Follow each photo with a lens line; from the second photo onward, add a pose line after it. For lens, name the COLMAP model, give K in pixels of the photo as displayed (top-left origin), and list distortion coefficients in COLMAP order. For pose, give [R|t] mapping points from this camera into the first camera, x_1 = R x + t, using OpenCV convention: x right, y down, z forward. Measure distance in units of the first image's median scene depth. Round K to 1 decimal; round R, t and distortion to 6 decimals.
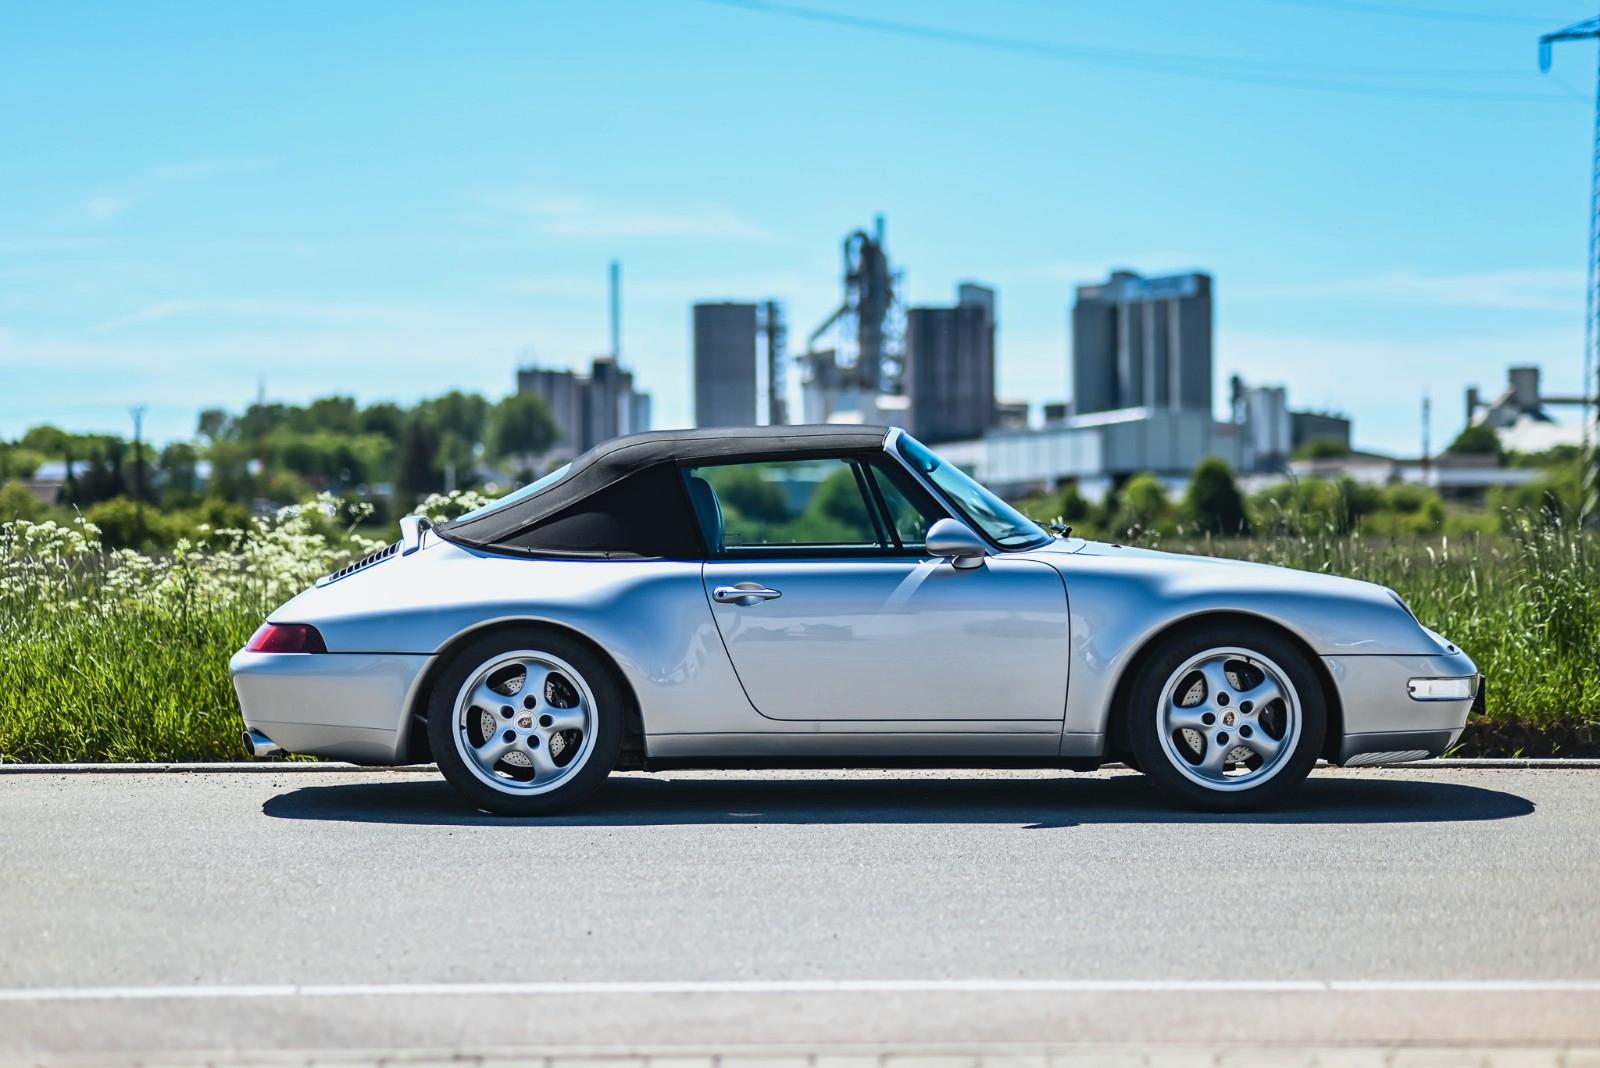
lens RADIAL K [[3974.4, 0, 796.0], [0, 3974.4, 534.7], [0, 0, 1]] dist [0.257270, 0.000000]
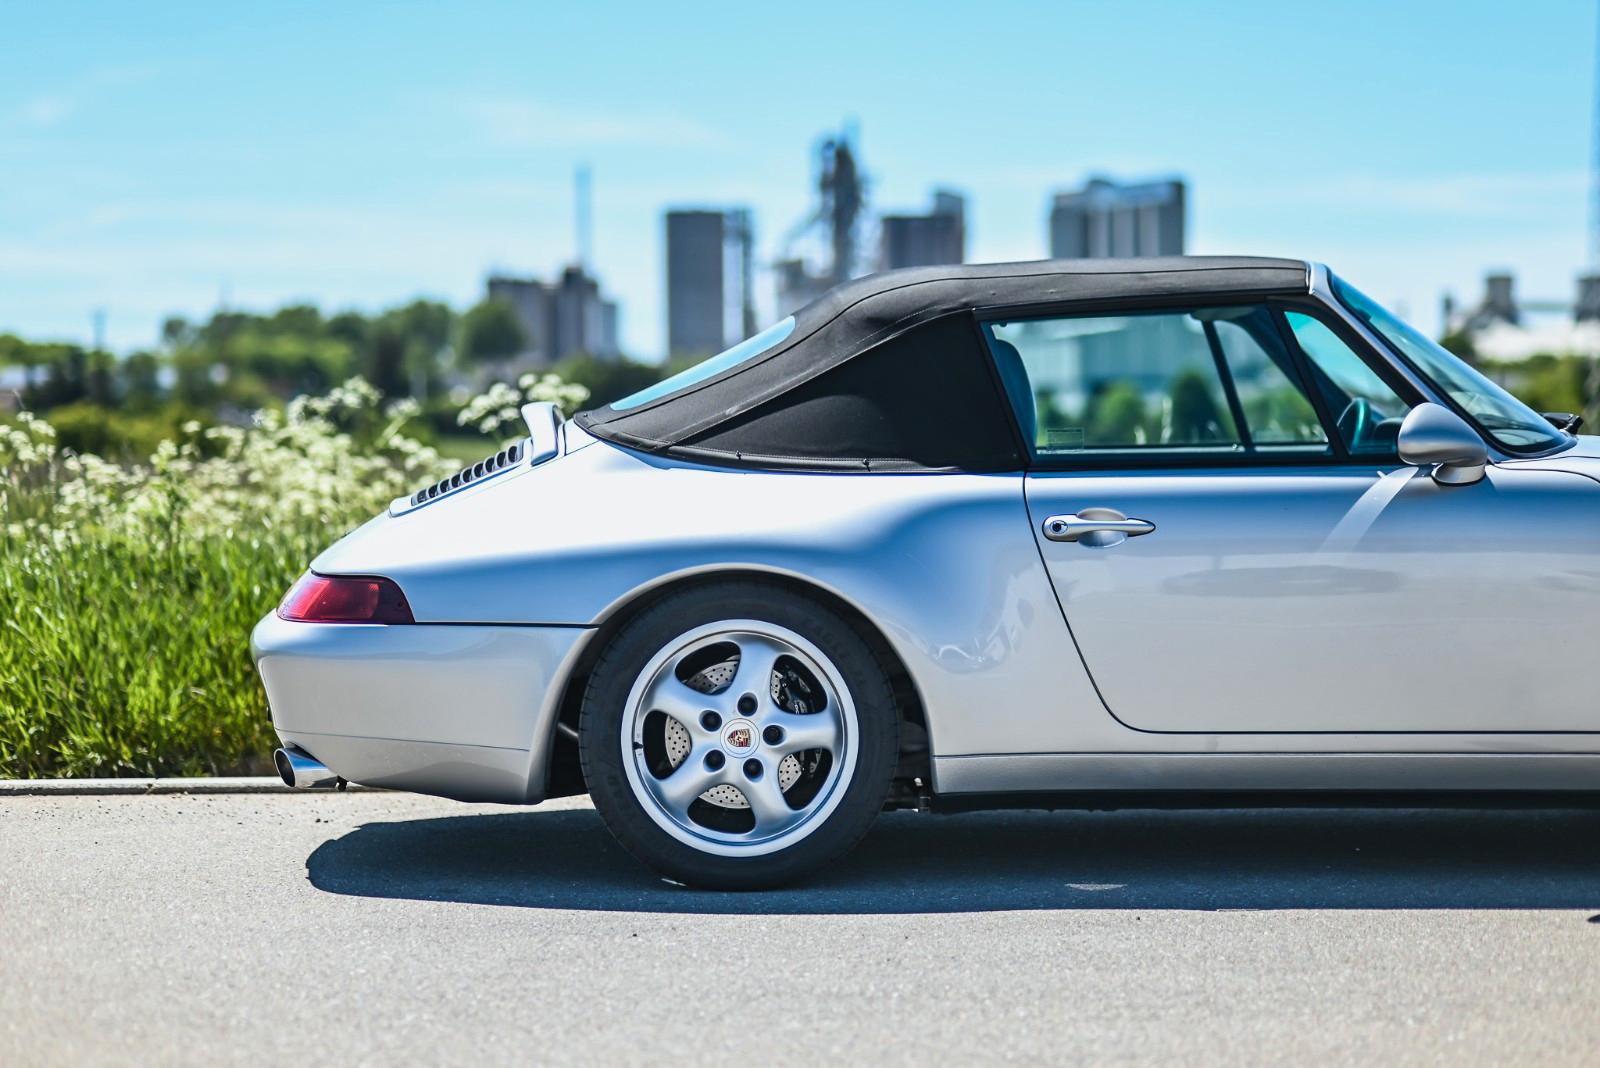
lens RADIAL K [[3974.4, 0, 810.4], [0, 3974.4, 537.3], [0, 0, 1]] dist [0.257270, 0.000000]
pose [[0.999924, -0.001310, 0.012257, -0.062395], [0.001020, 0.999721, 0.023589, 0.001906], [-0.012284, -0.023575, 0.999647, 0.376530]]
